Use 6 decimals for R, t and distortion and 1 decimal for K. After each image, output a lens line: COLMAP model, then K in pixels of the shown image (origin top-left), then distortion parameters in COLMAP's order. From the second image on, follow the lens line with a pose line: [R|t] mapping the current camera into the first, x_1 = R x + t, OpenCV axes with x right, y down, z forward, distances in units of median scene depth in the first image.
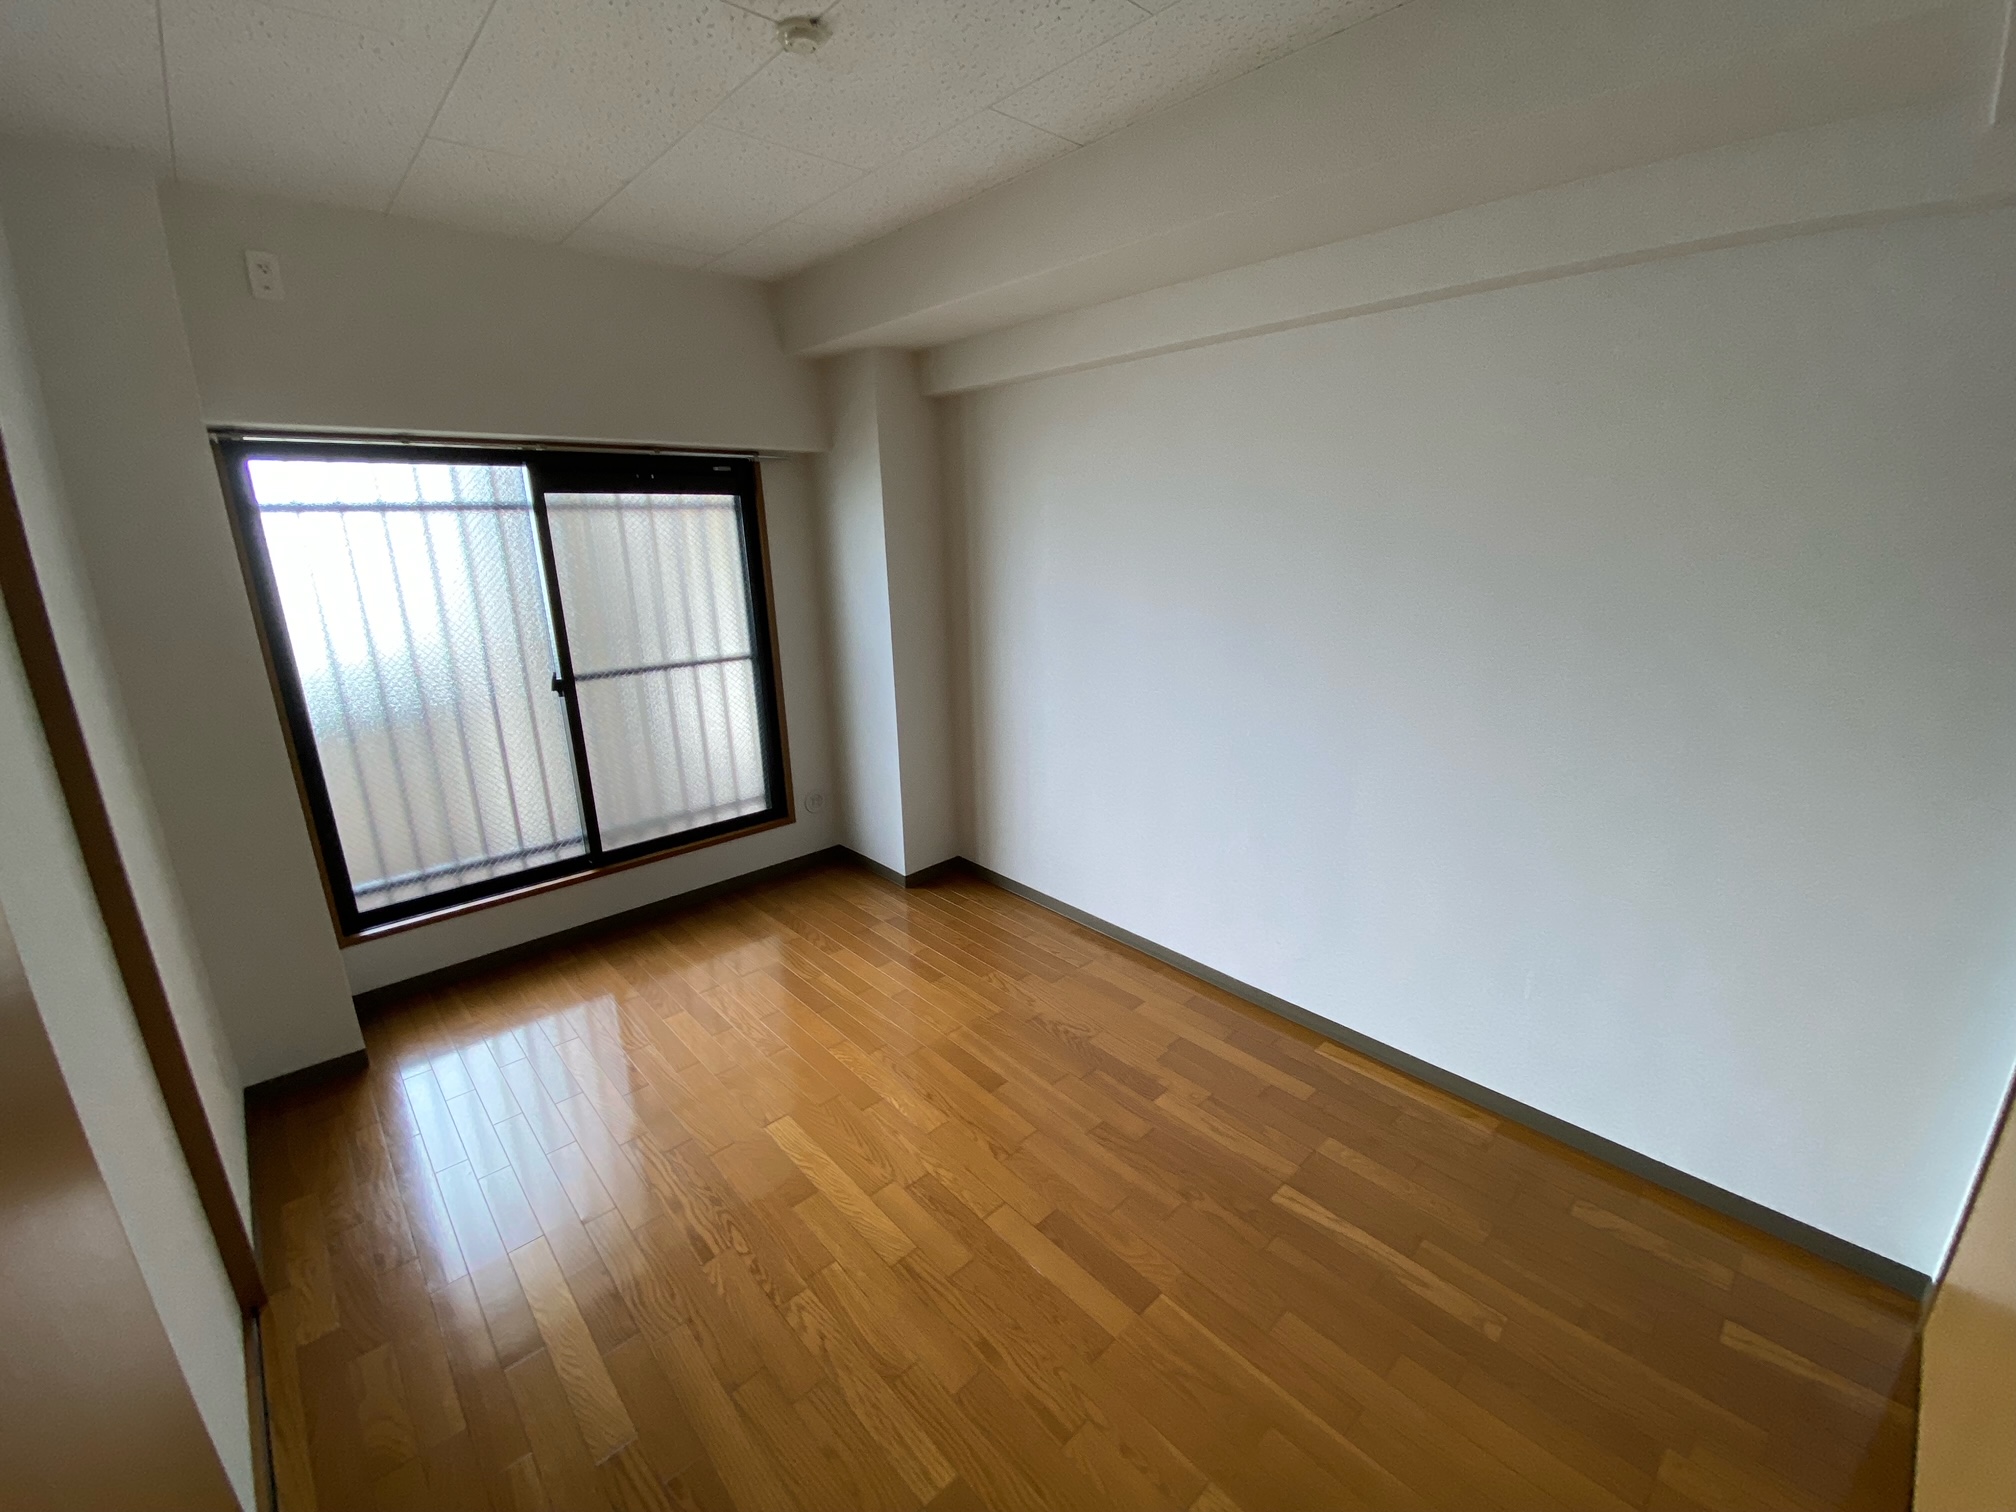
lens RADIAL K [[824.9, 0, 1008.0], [0, 824.9, 756.0], [0, 0, 1]] dist [-0.010988, -0.000127]
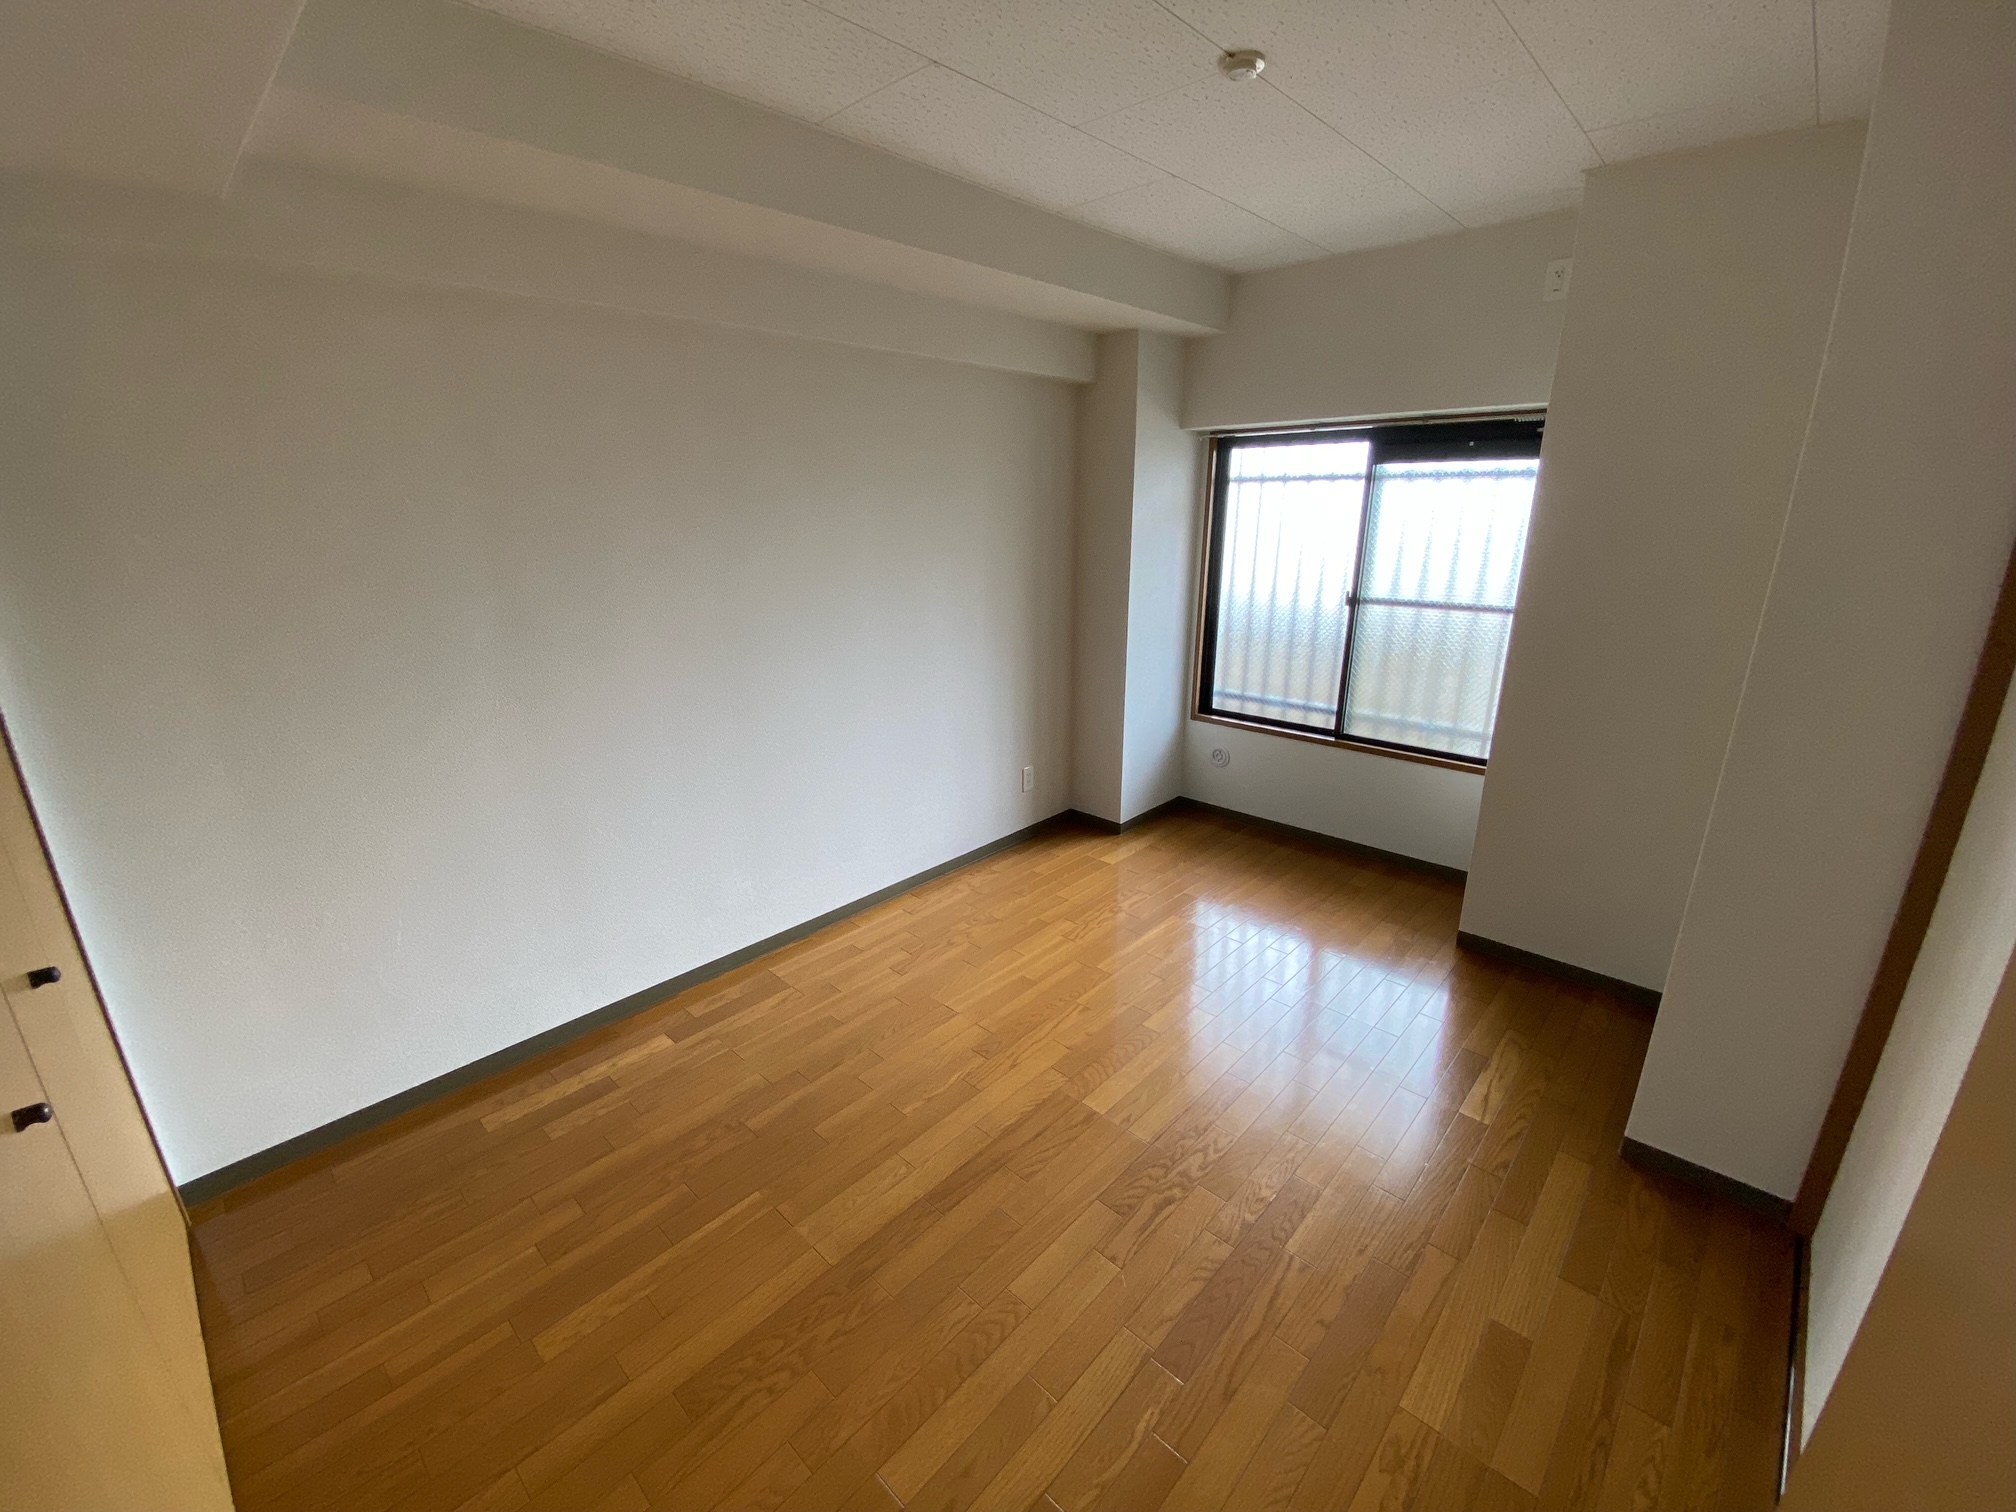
lens RADIAL K [[824.9, 0, 1008.0], [0, 824.9, 756.0], [0, 0, 1]] dist [-0.010988, -0.000127]
pose [[0.054307, 0.306135, -0.950438, 0.858587], [-0.262515, 0.922736, 0.282212, -0.088653], [0.963398, 0.234179, 0.130476, 0.306299]]
